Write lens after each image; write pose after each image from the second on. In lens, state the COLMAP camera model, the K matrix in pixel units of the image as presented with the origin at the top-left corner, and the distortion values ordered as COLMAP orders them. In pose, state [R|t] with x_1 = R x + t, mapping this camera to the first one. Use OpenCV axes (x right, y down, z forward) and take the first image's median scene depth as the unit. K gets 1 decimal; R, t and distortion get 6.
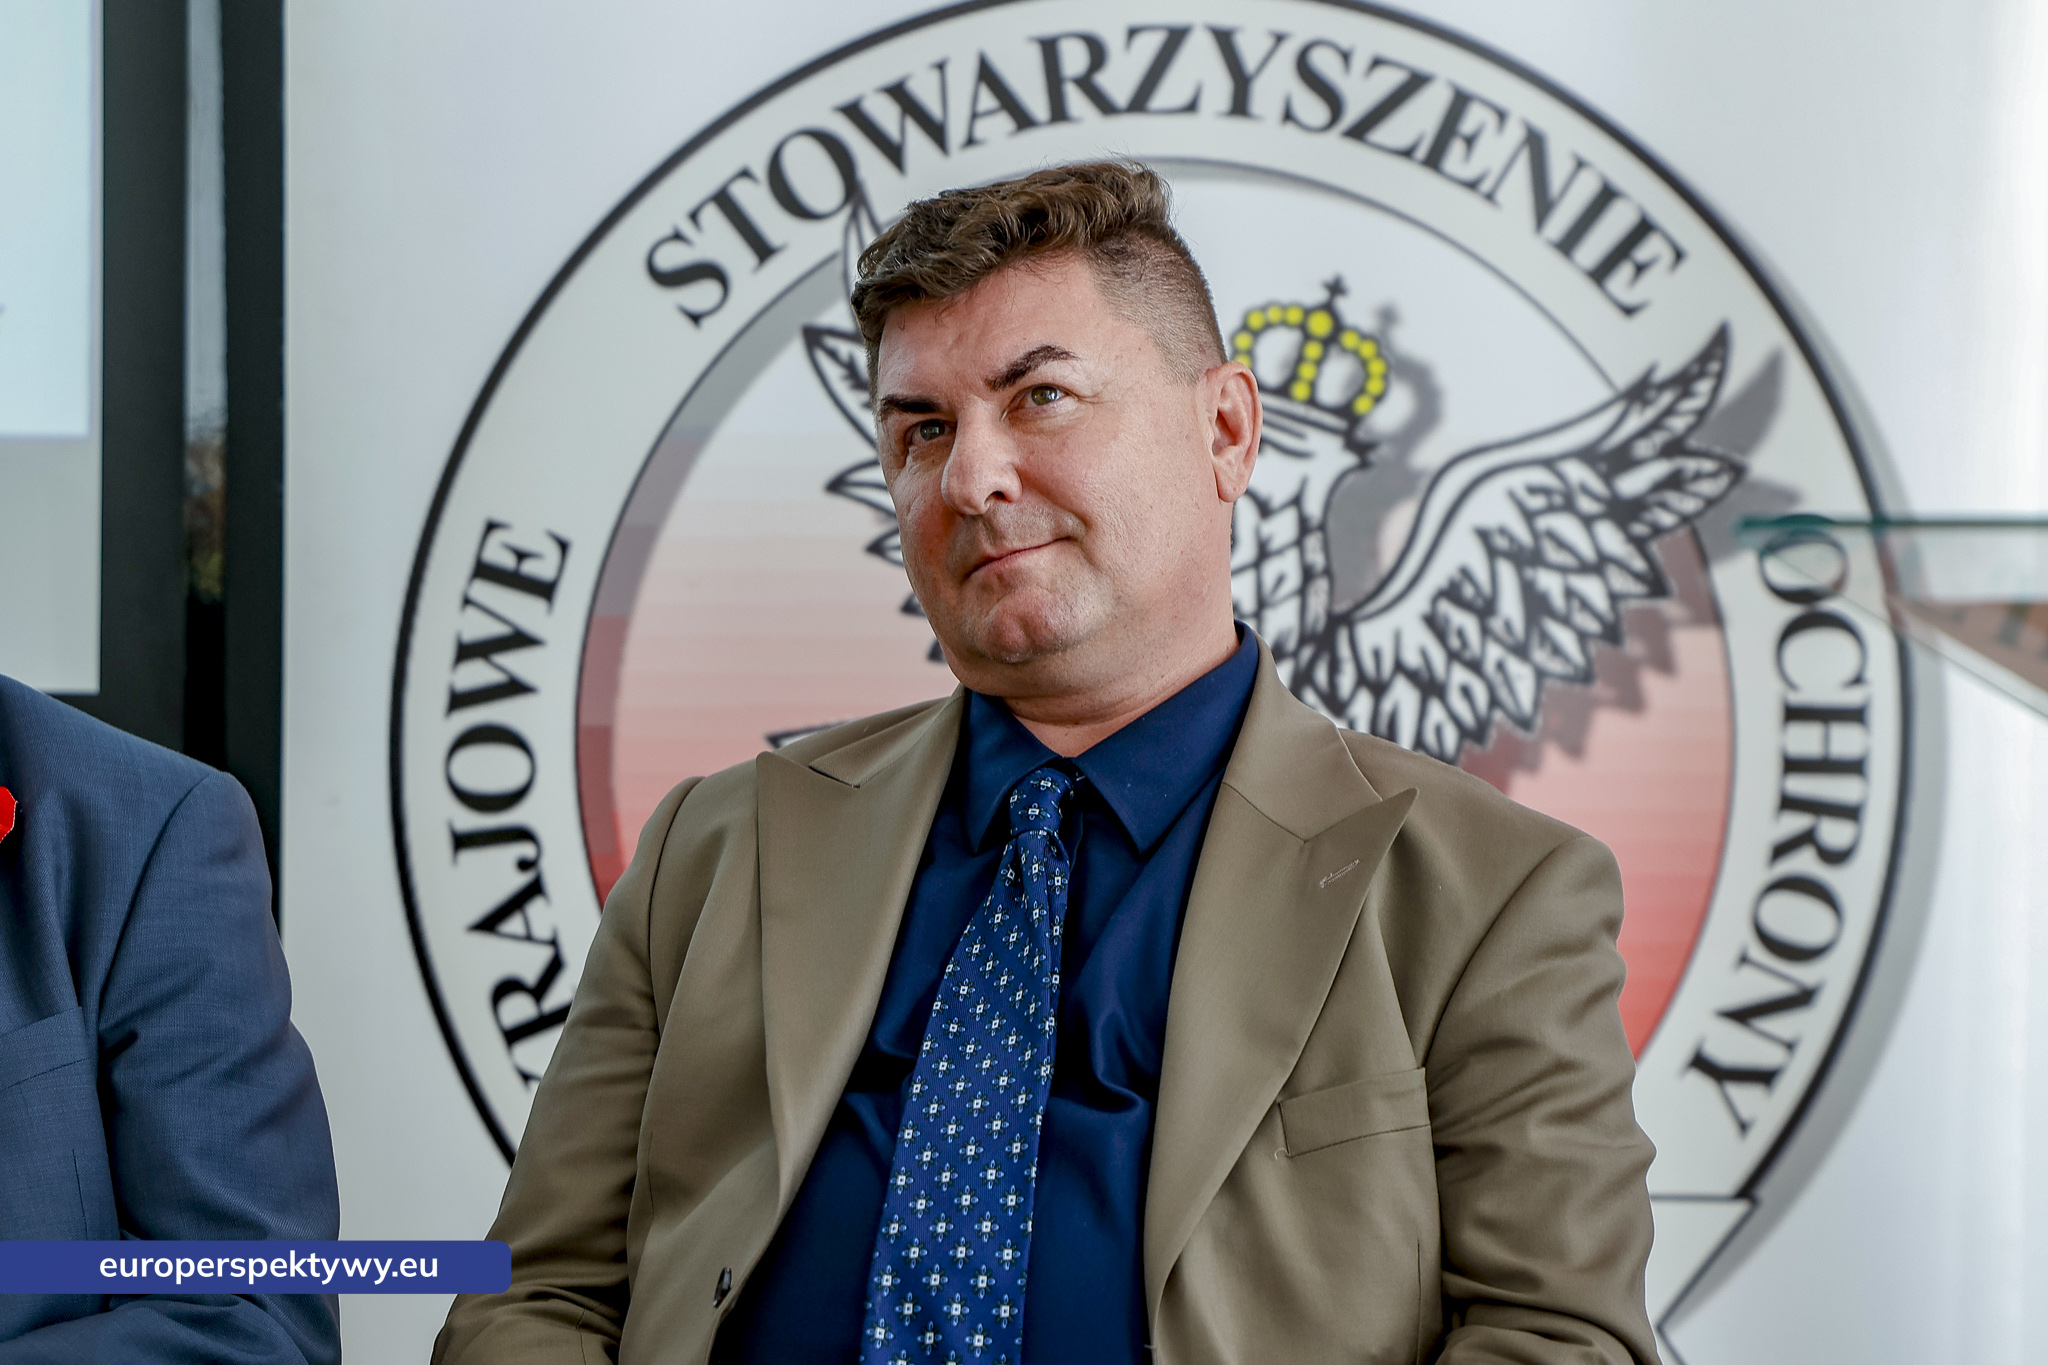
lens RADIAL K [[7968.0, 0, 1024.0], [0, 7968.0, 682.5], [0, 0, 1]] dist [0.022923, 3.530523]
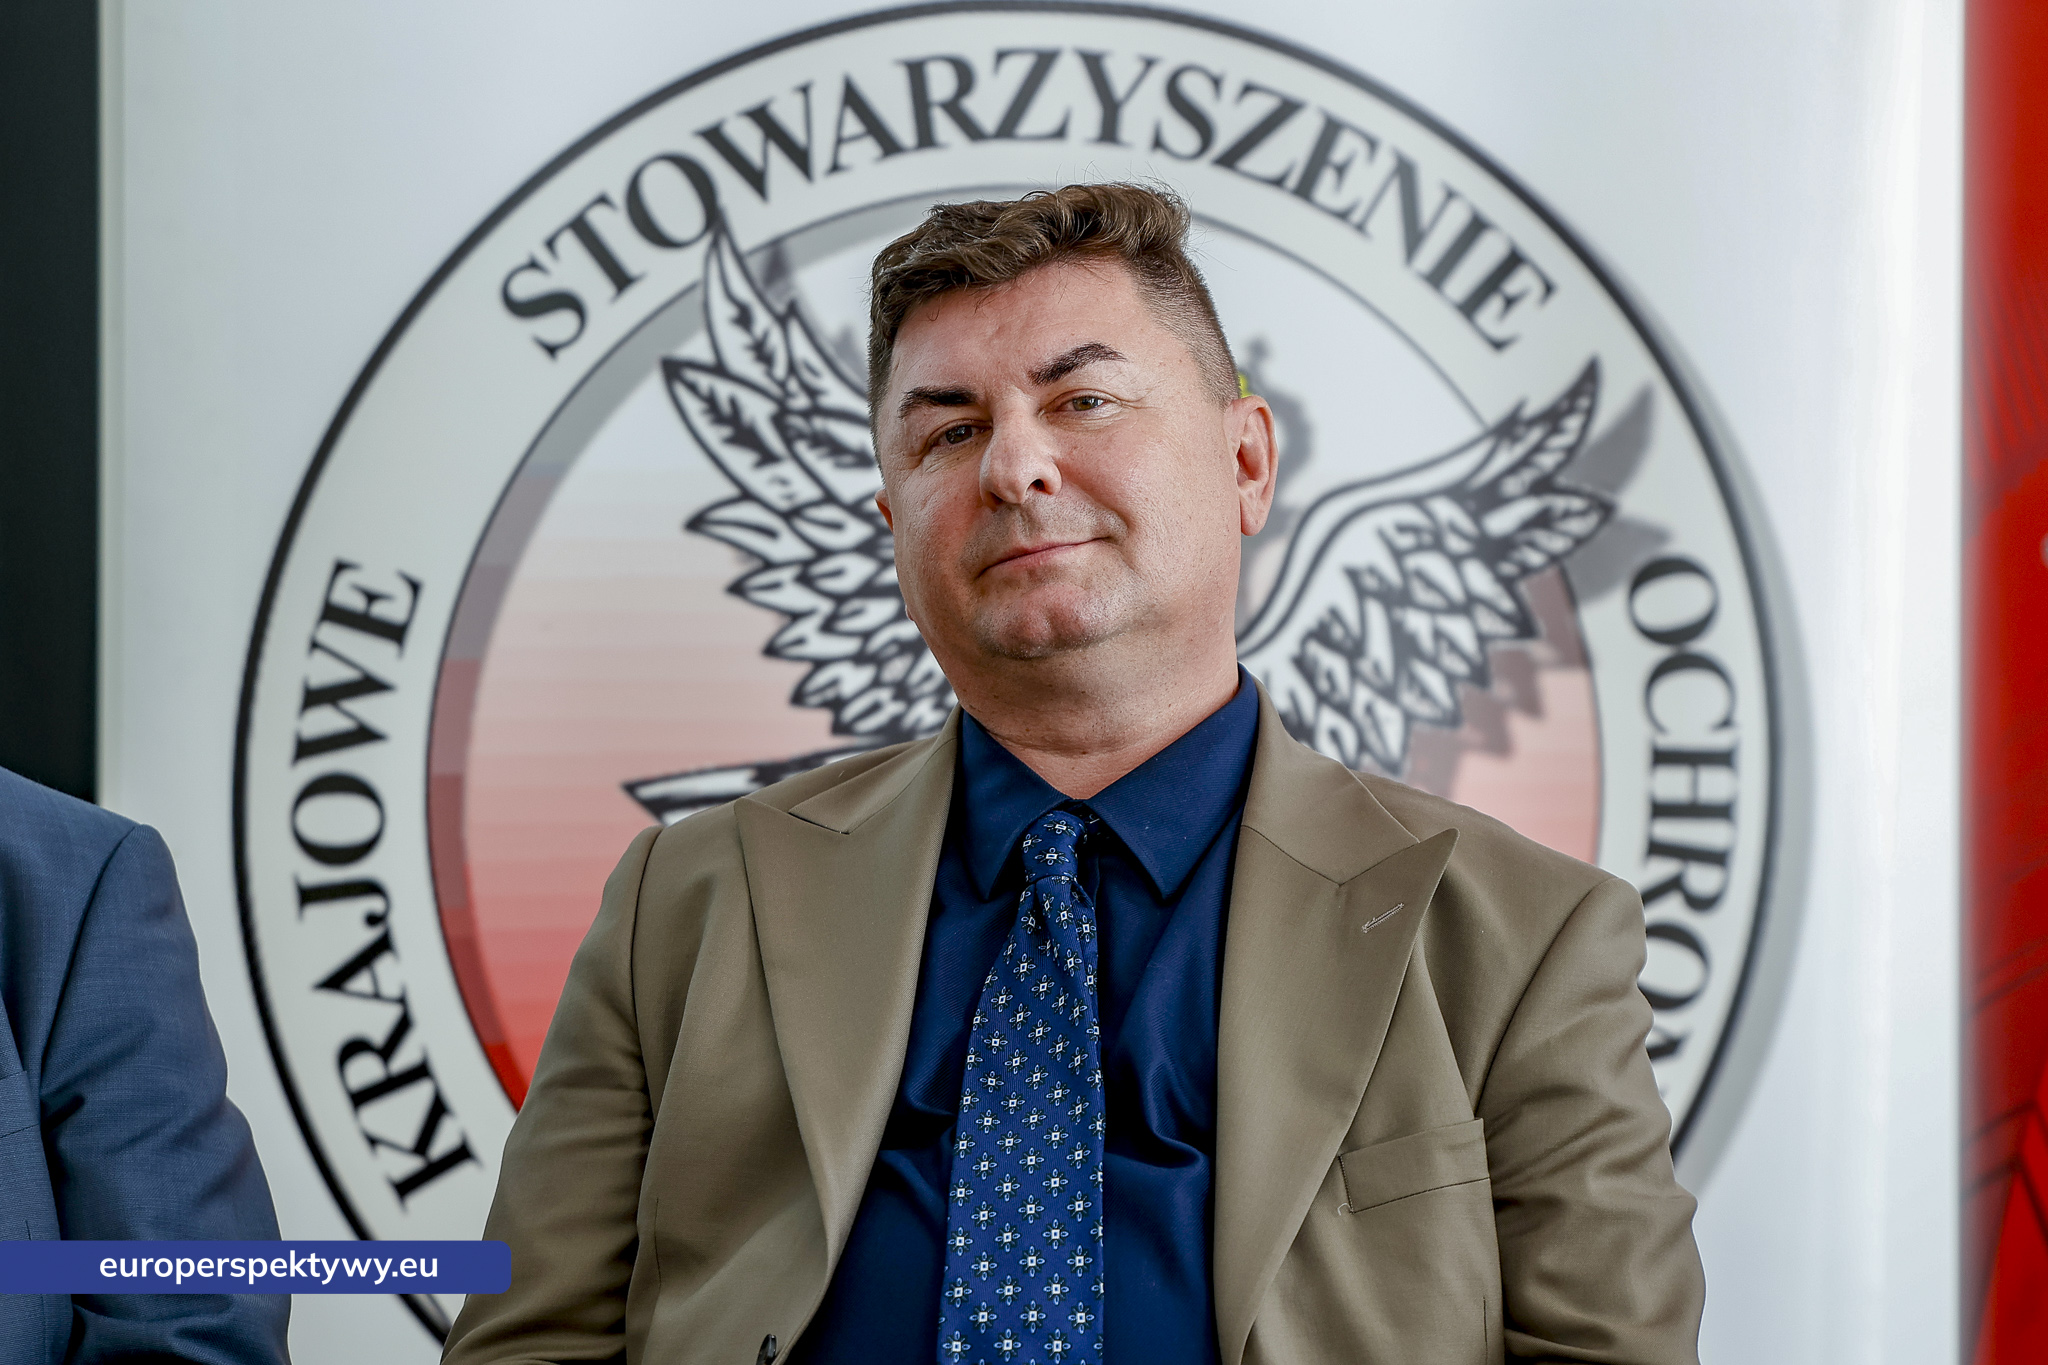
lens RADIAL K [[7968.0, 0, 1024.0], [0, 7968.0, 682.5], [0, 0, 1]] dist [0.022923, 3.530523]
pose [[0.992012, -0.002978, 0.126111, -0.105972], [0.004148, 0.999951, -0.009018, 0.003304], [-0.126078, 0.009469, 0.991975, 0.039694]]
